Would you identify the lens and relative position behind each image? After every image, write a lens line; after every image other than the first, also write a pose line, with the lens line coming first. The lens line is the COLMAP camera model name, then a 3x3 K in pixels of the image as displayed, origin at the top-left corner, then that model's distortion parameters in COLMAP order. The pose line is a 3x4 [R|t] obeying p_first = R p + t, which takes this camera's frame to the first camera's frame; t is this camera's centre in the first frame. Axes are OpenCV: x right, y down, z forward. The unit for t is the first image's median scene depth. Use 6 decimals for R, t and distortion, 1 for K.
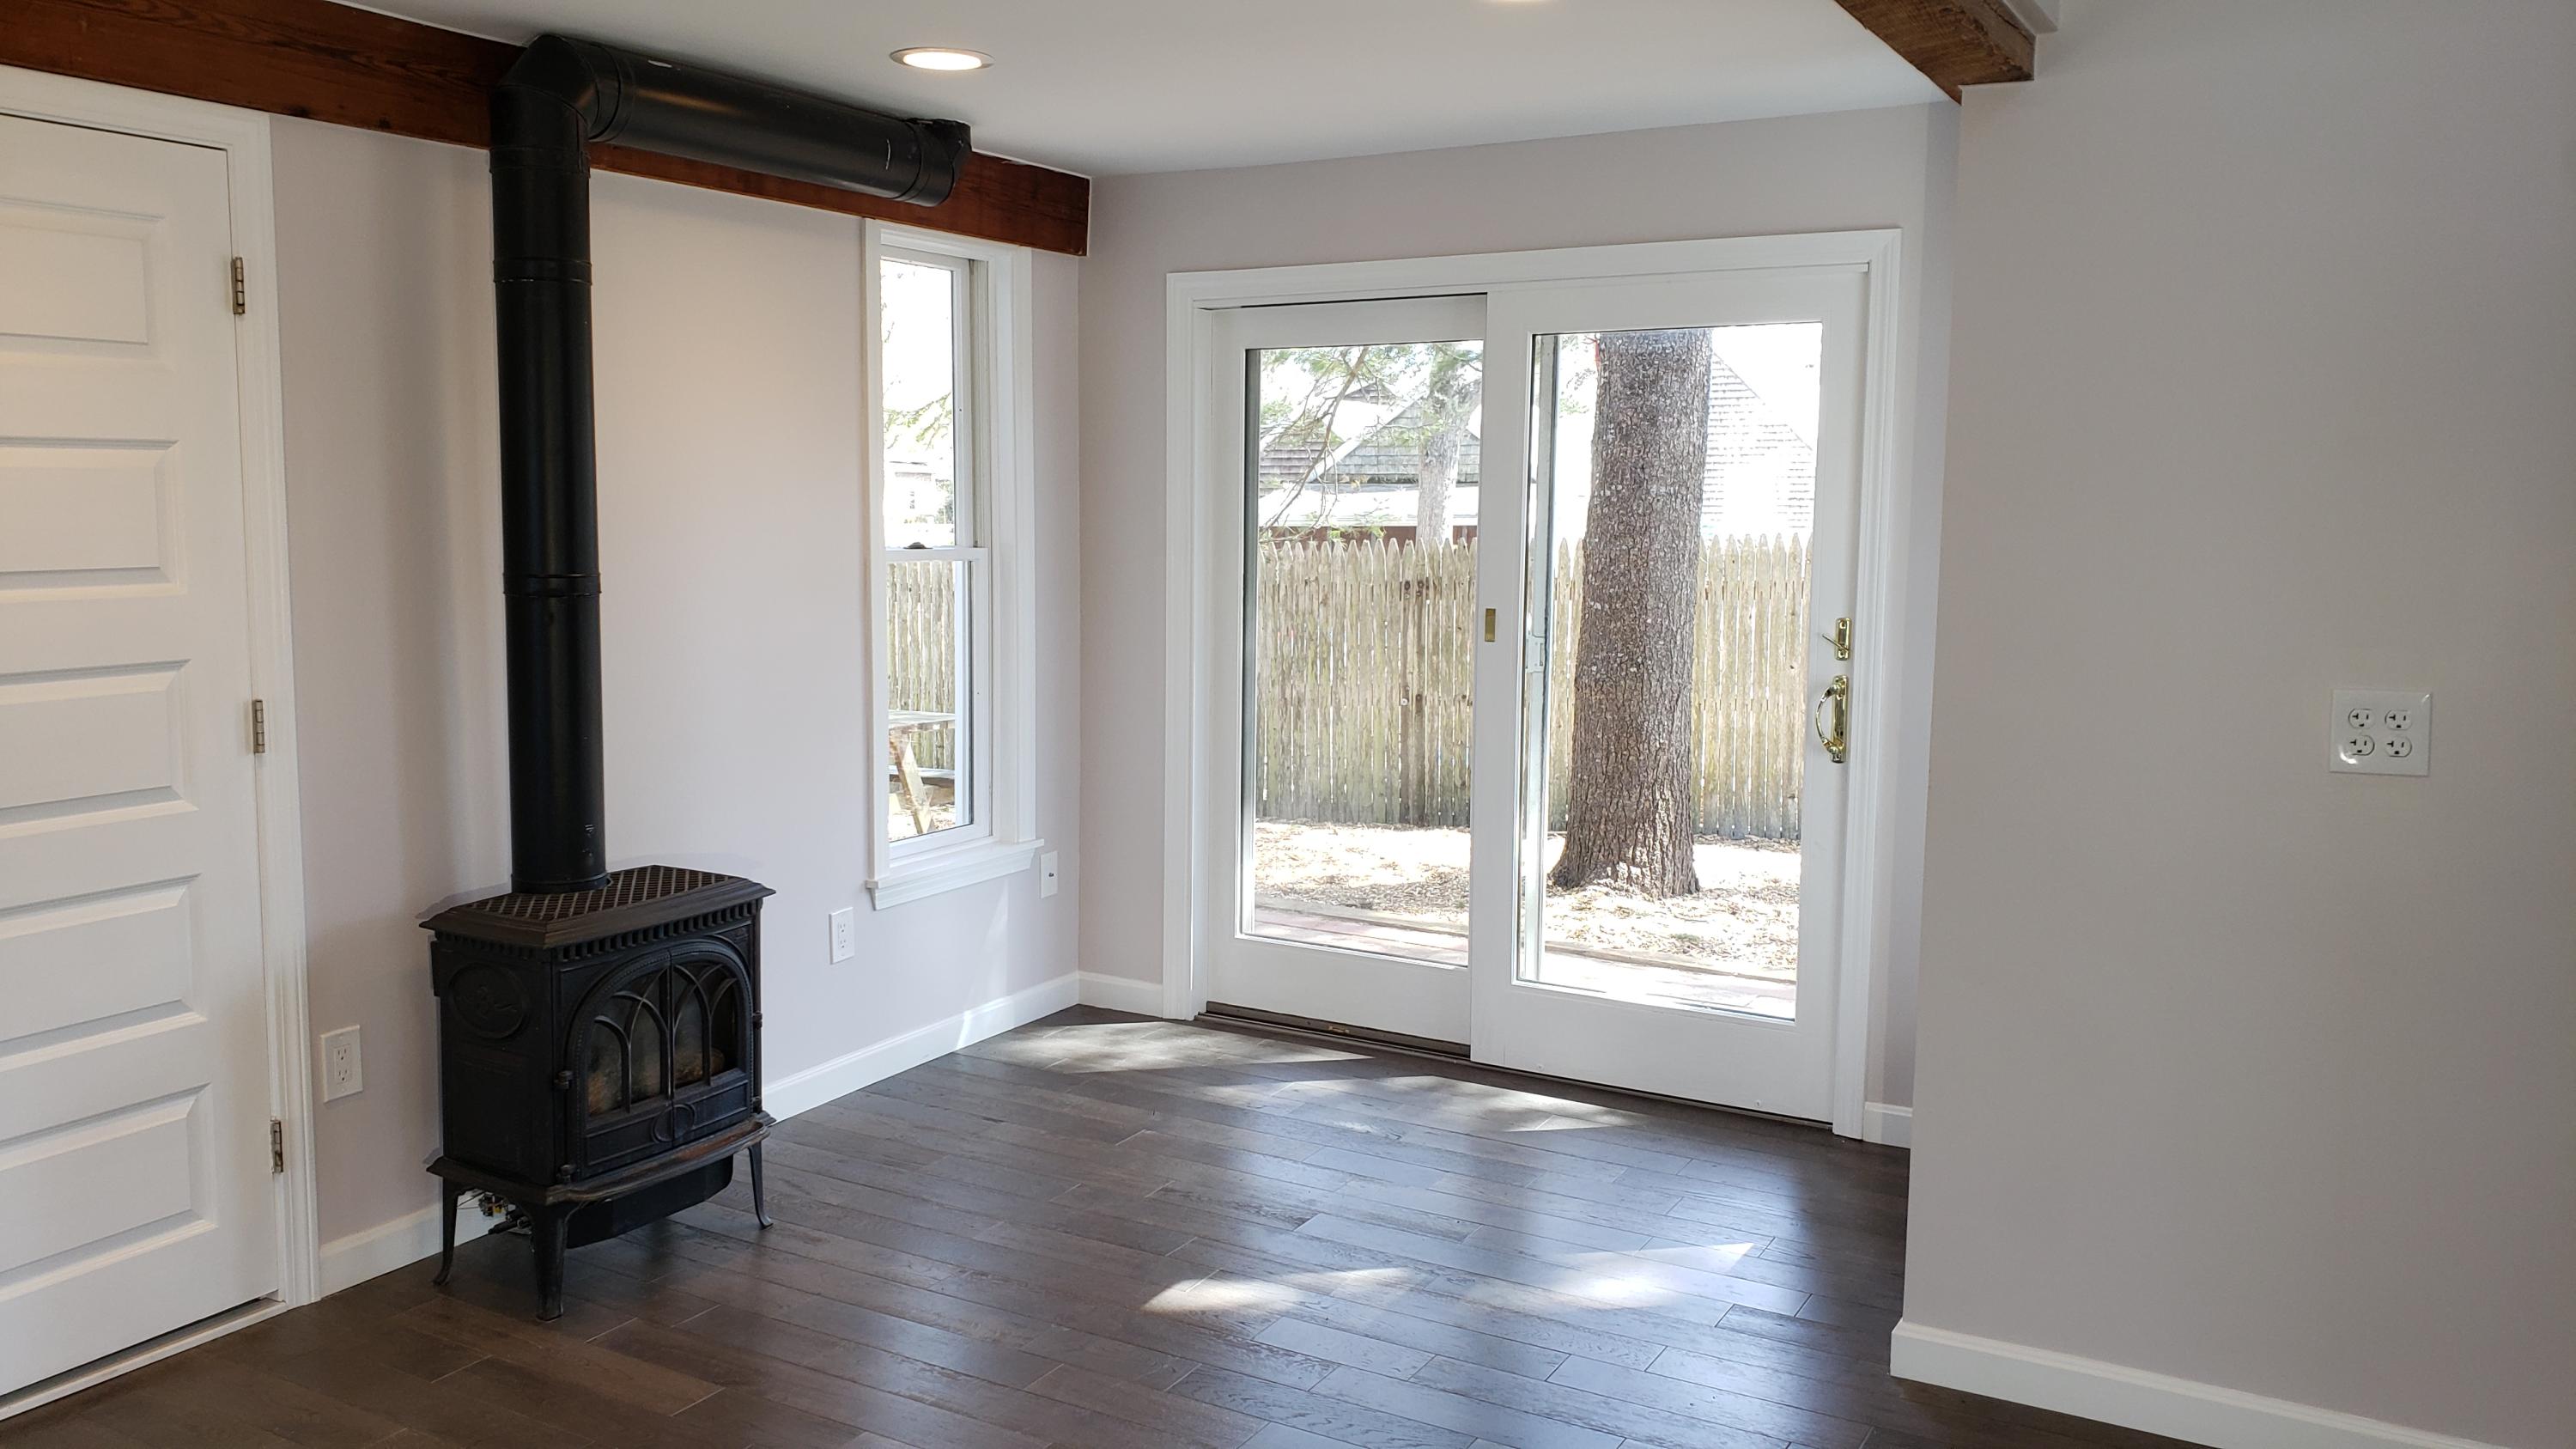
lens RADIAL K [[1959.0, 0, 1291.5], [0, 1959.0, 724.5], [0, 0, 1]] dist [0.054722, -0.024073]
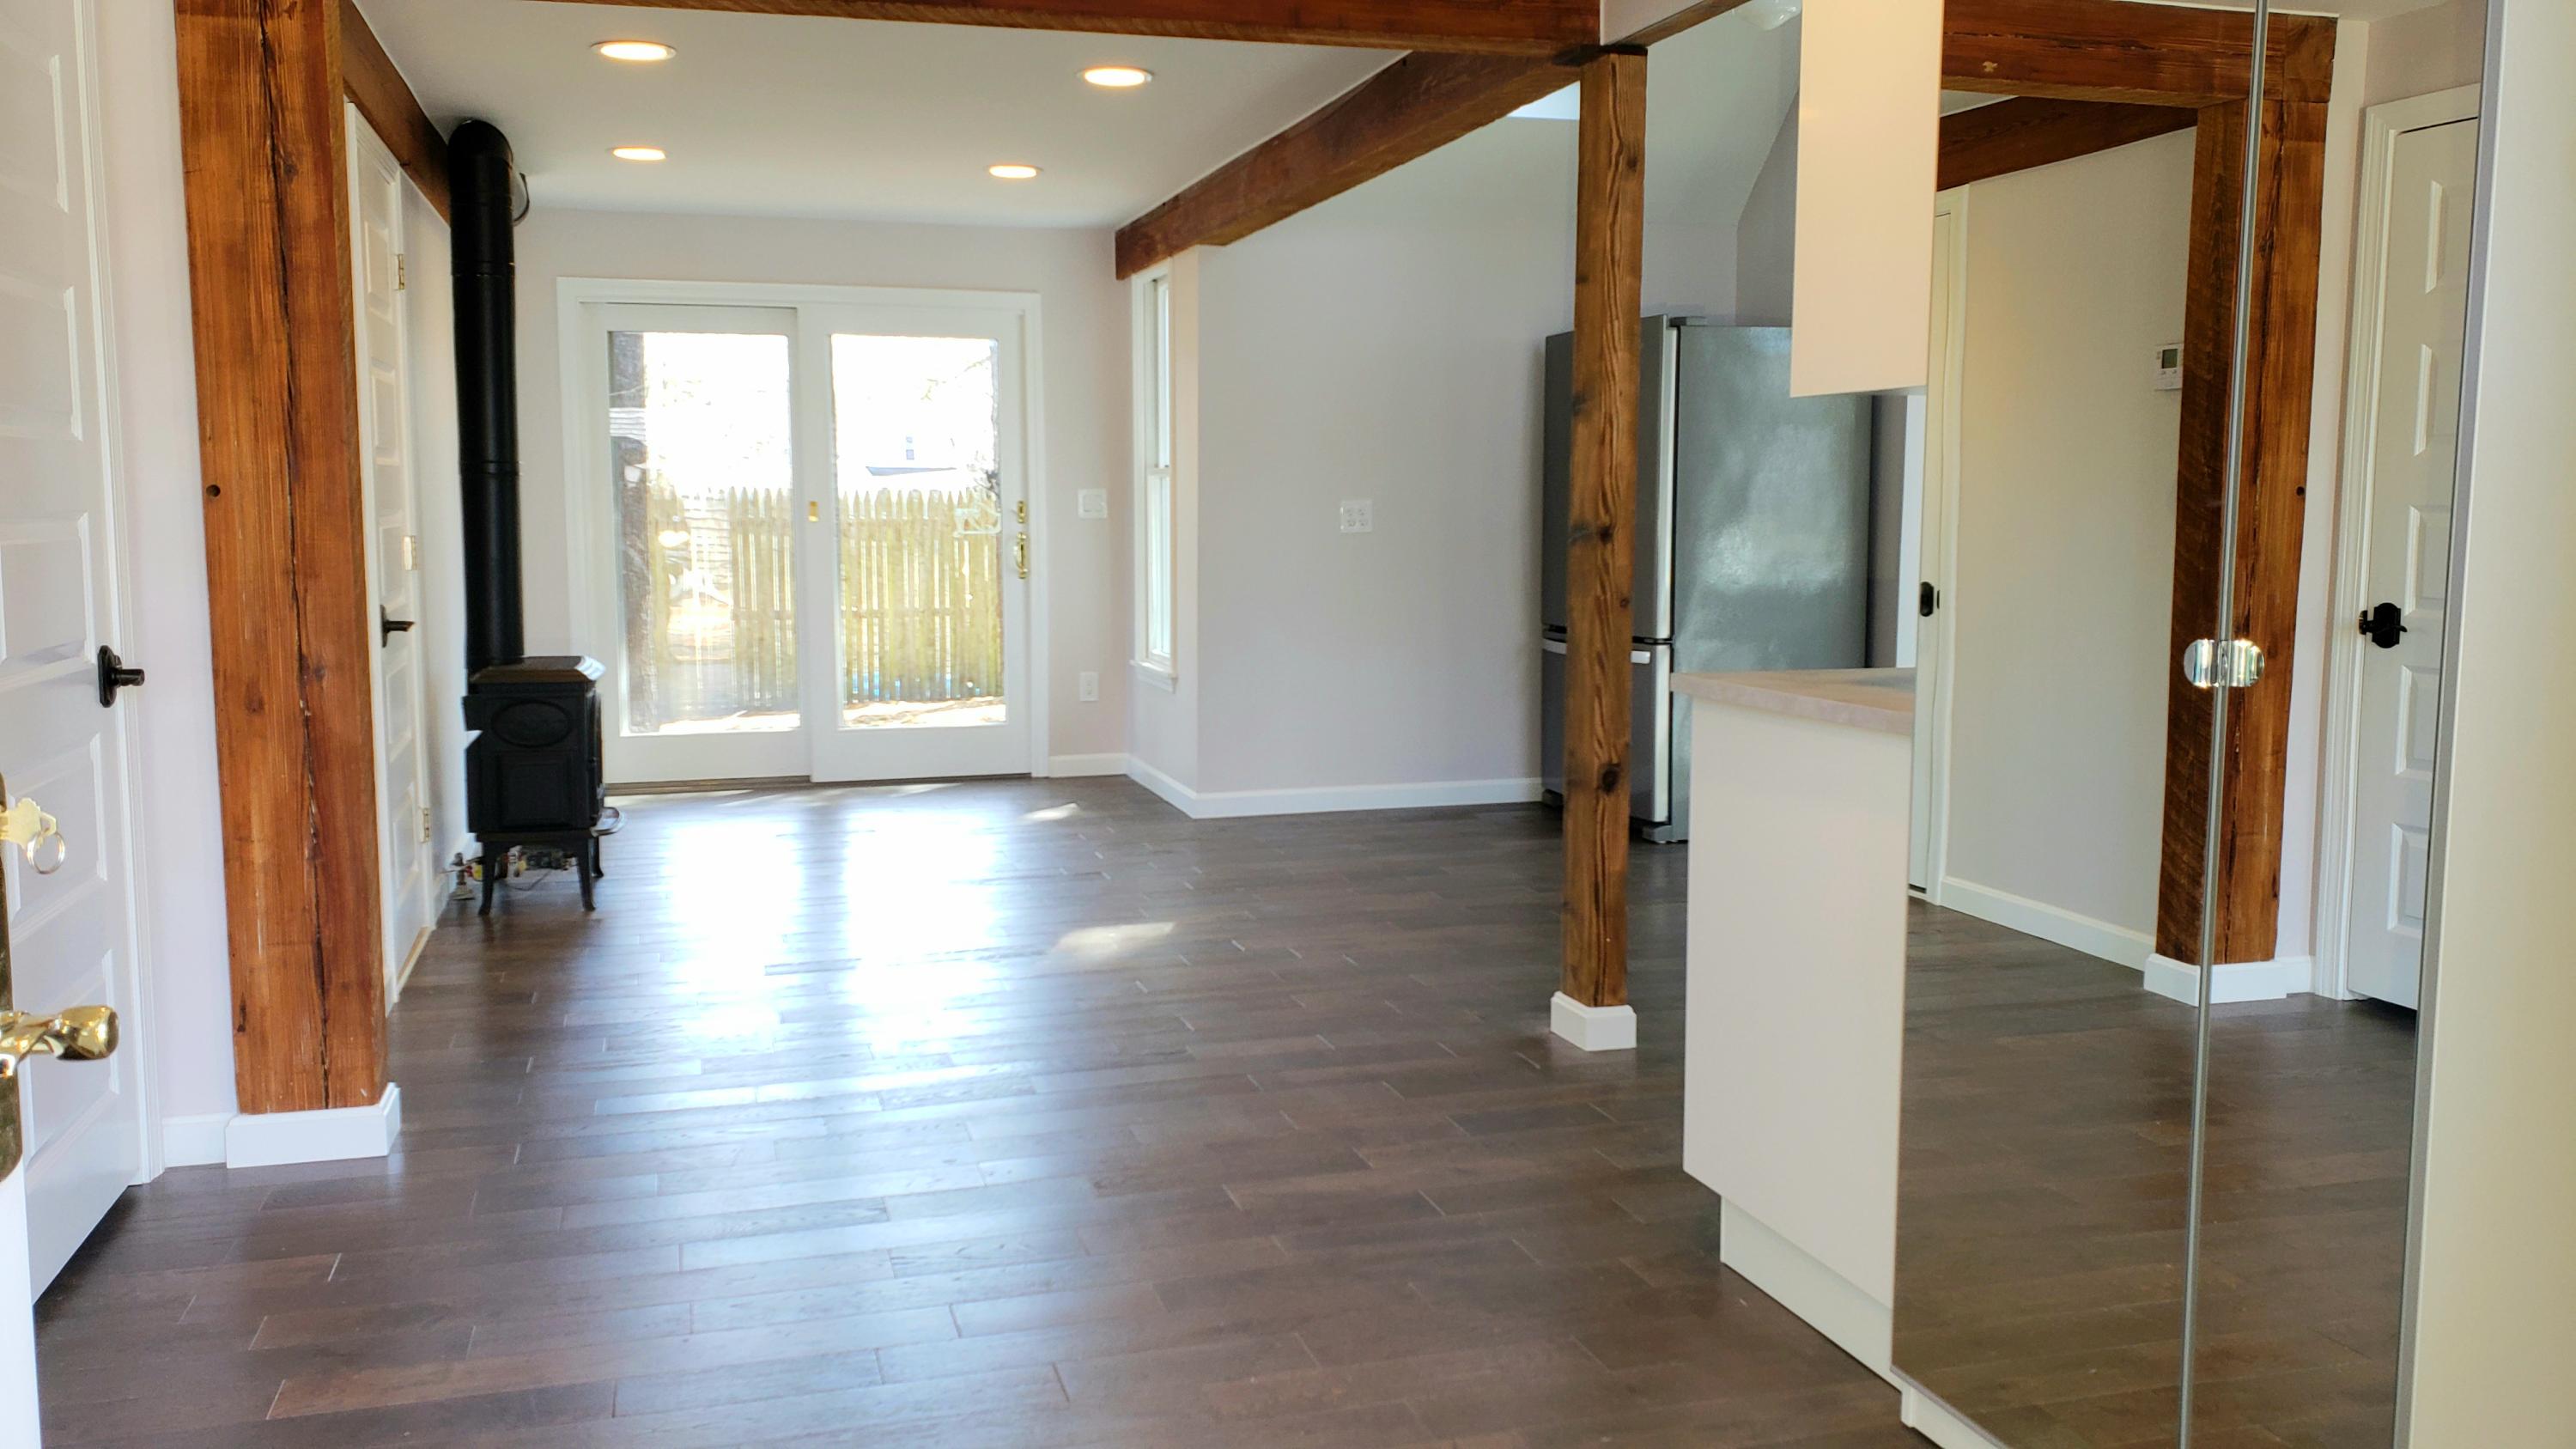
lens RADIAL K [[1959.0, 0, 1287.9], [0, 1959.0, 716.7], [0, 0, 1]] dist [0.054722, -0.024073]
pose [[0.697530, -0.083303, 0.711697, -0.898478], [0.086994, 0.995718, 0.031285, 0.115722], [-0.711255, 0.040091, 0.701790, -0.479708]]
